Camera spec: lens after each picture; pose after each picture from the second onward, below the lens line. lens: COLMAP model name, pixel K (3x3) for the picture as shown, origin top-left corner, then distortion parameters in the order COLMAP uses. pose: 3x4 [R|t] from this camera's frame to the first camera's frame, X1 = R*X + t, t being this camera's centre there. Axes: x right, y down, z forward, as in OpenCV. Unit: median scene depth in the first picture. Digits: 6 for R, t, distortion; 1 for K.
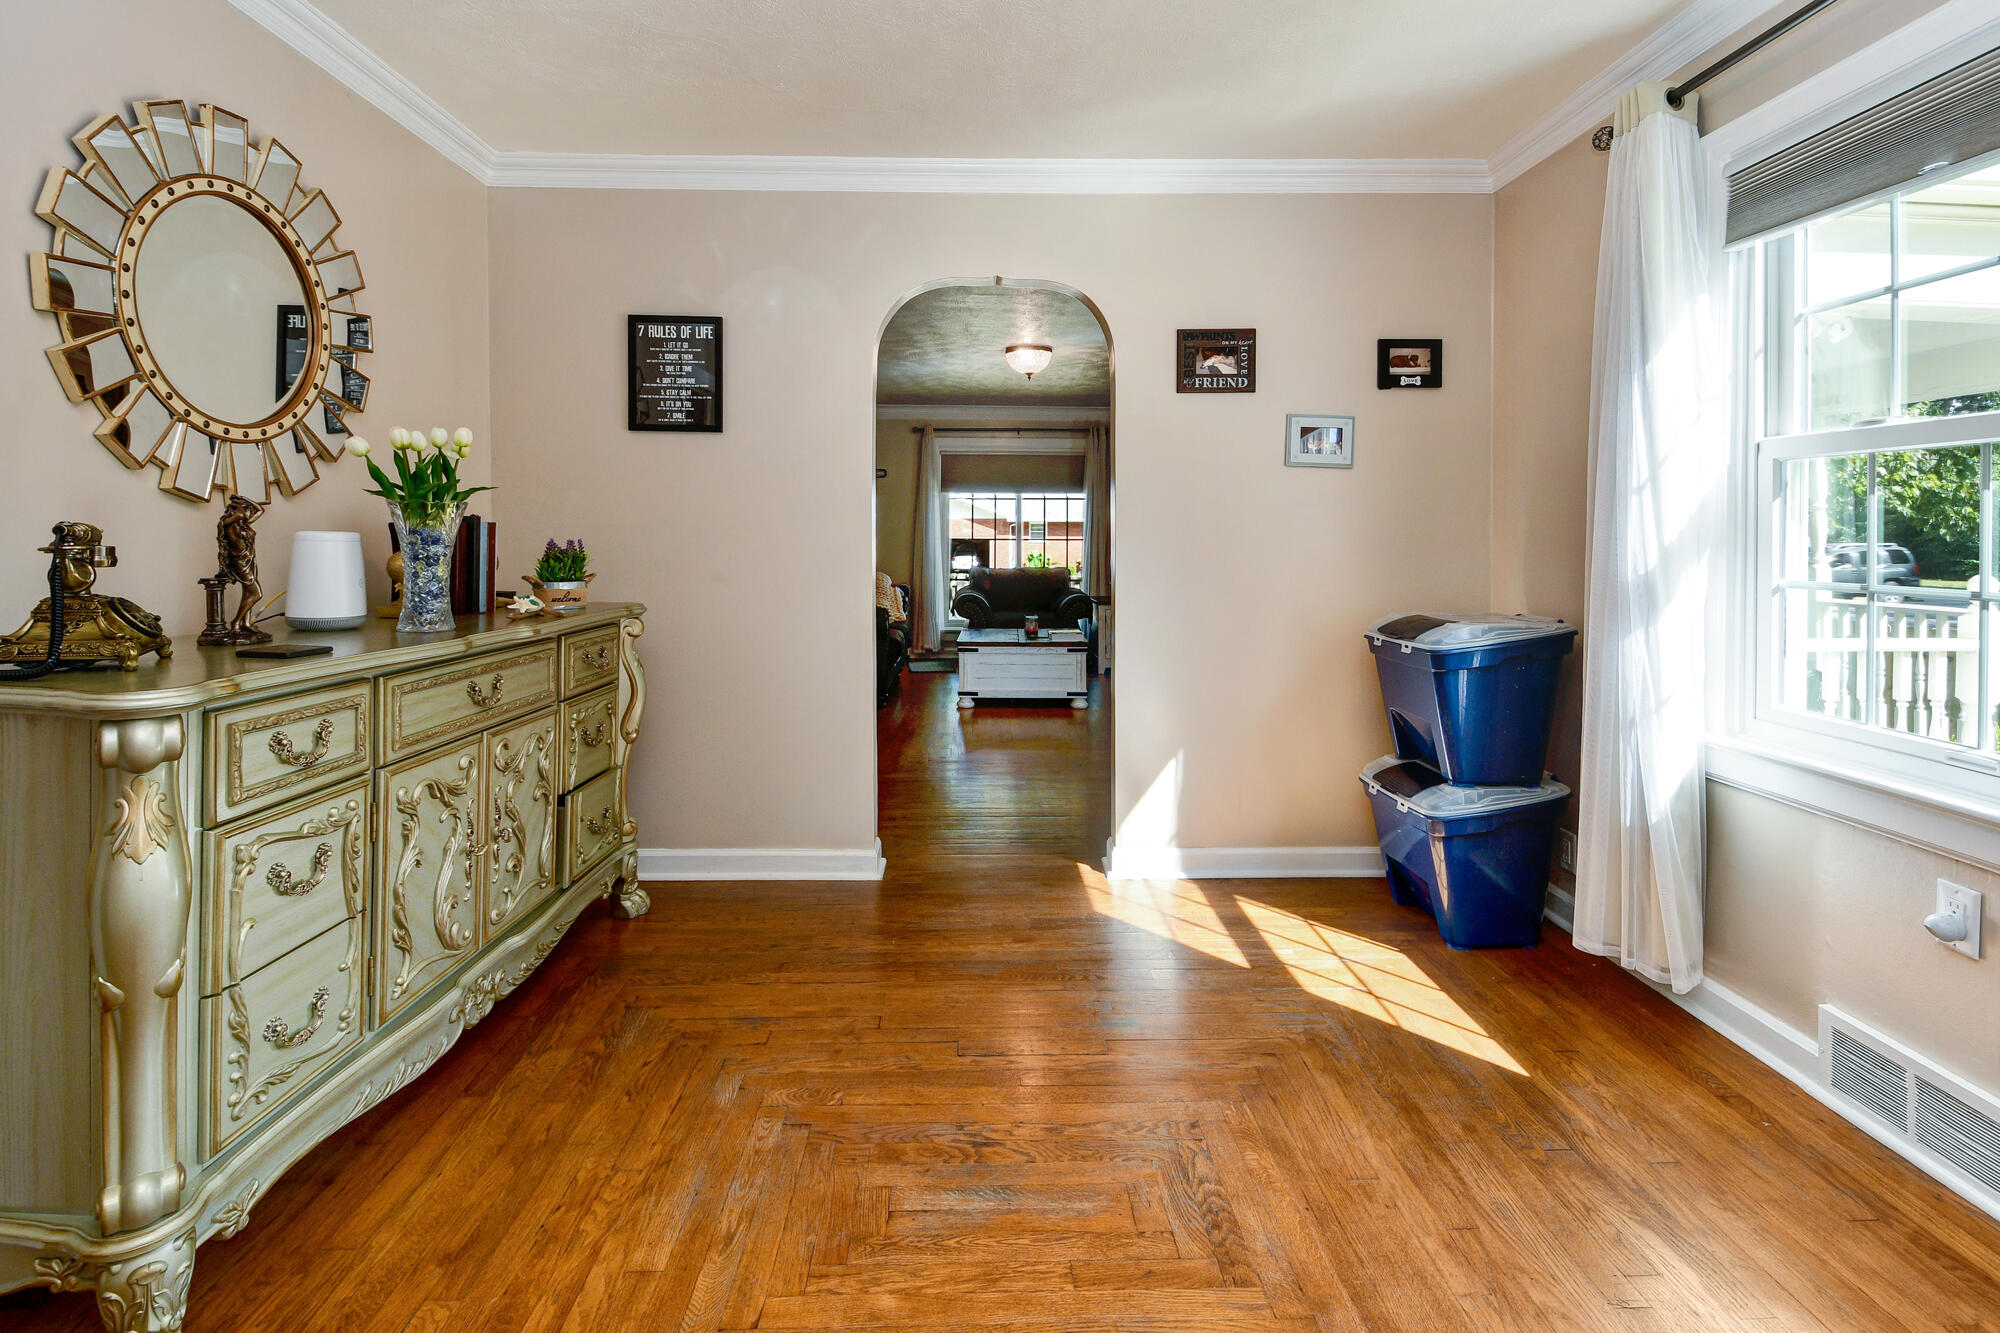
lens RADIAL K [[911.8, 0, 989.4], [0, 911.8, 569.9], [0, 0, 1]] dist [0.000224, -0.000477]
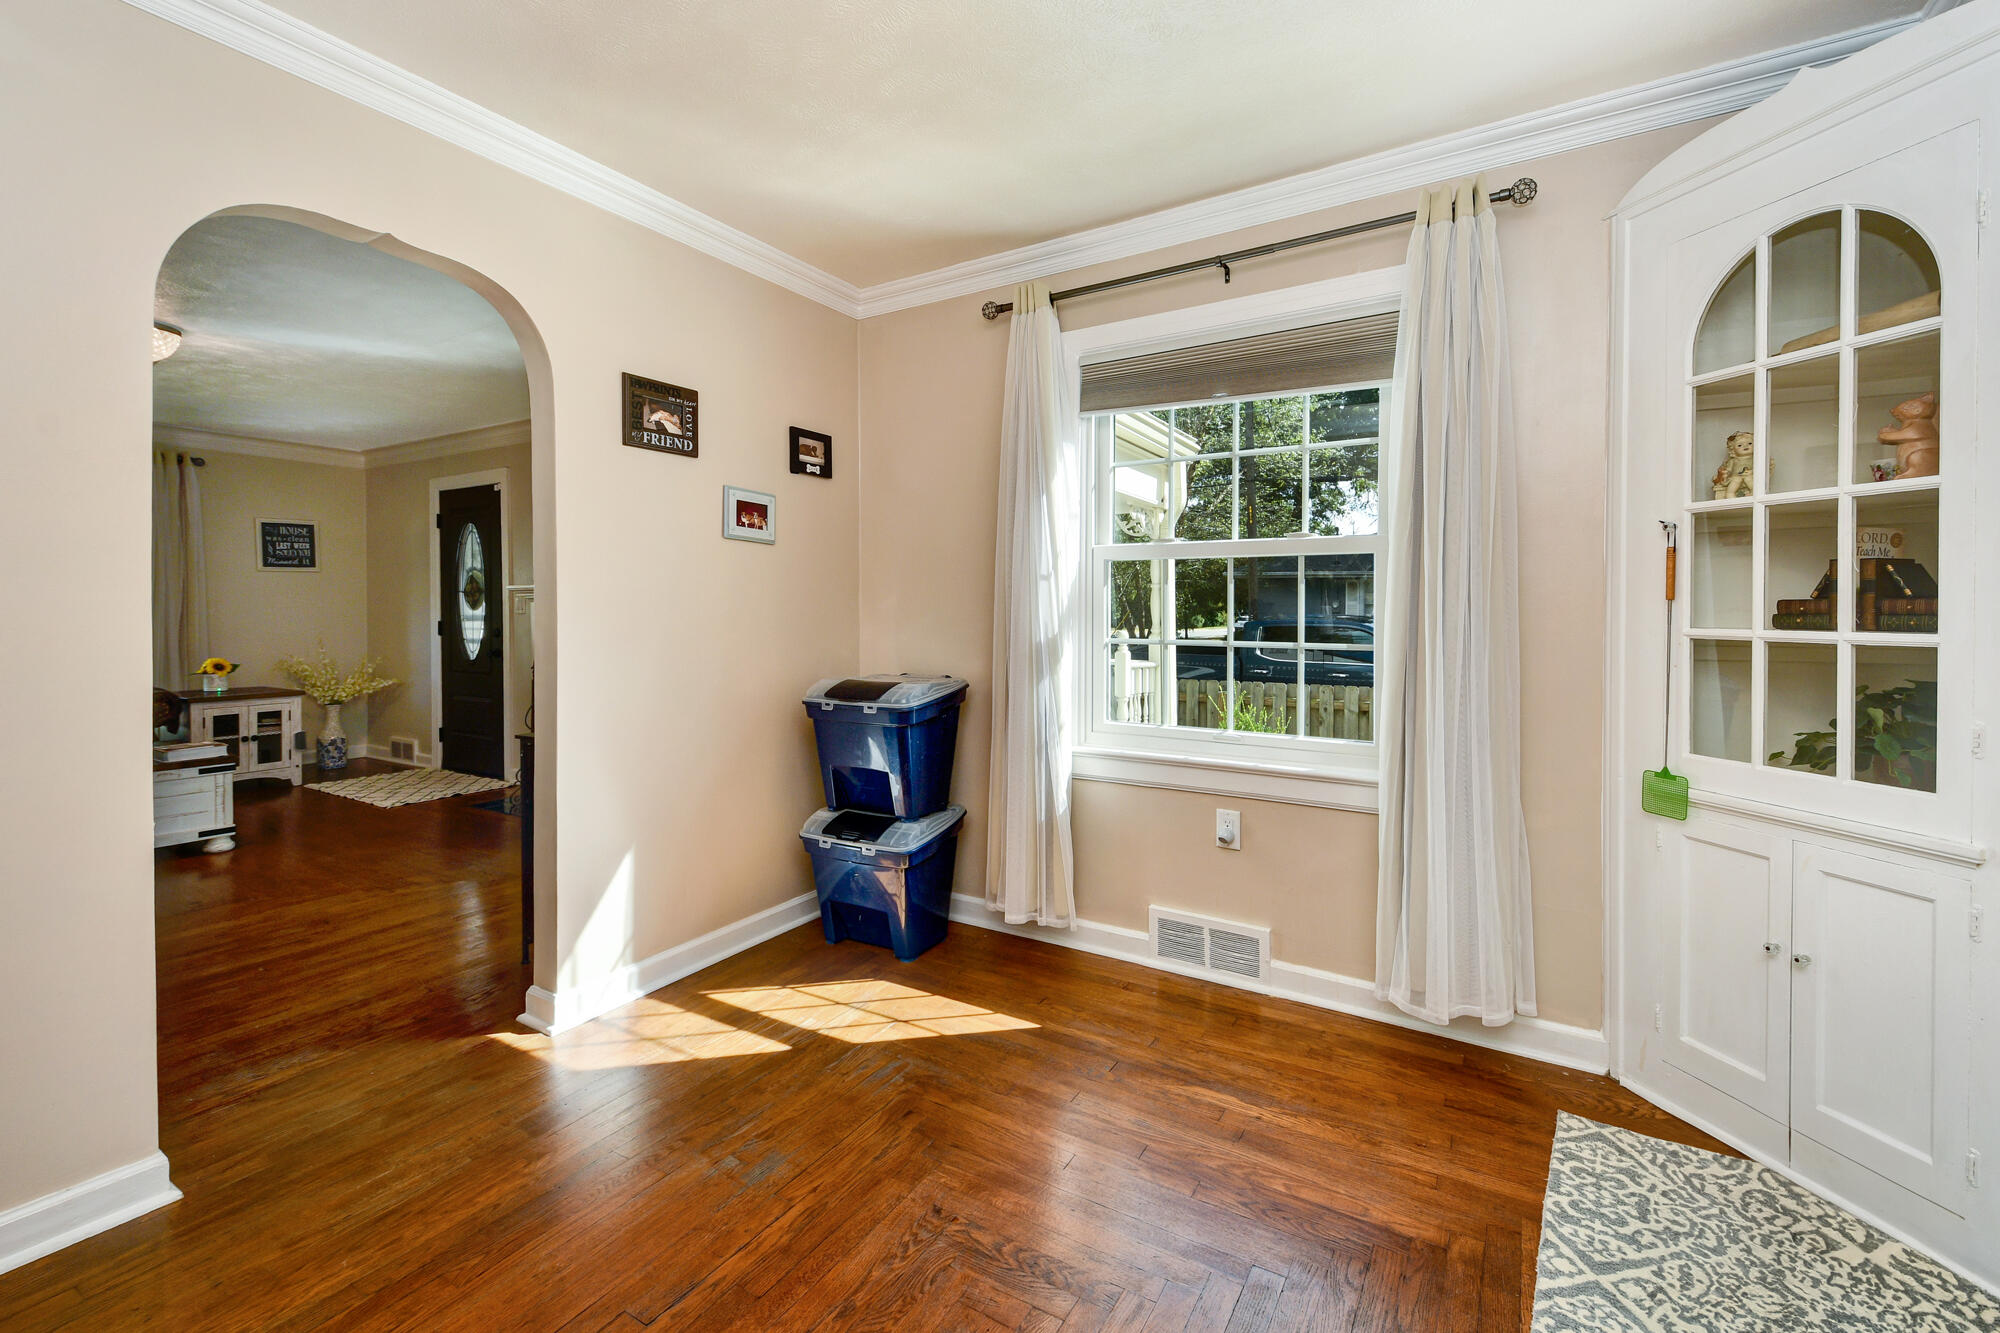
lens RADIAL K [[858.0, 0, 994.0], [0, 858.0, 637.1], [0, 0, 1]] dist [0.016471, 0.000045]
pose [[0.541389, -0.021970, 0.840485, -0.321325], [0.023737, 0.999659, 0.010840, -0.010429], [-0.840437, 0.014082, 0.541726, 0.272520]]
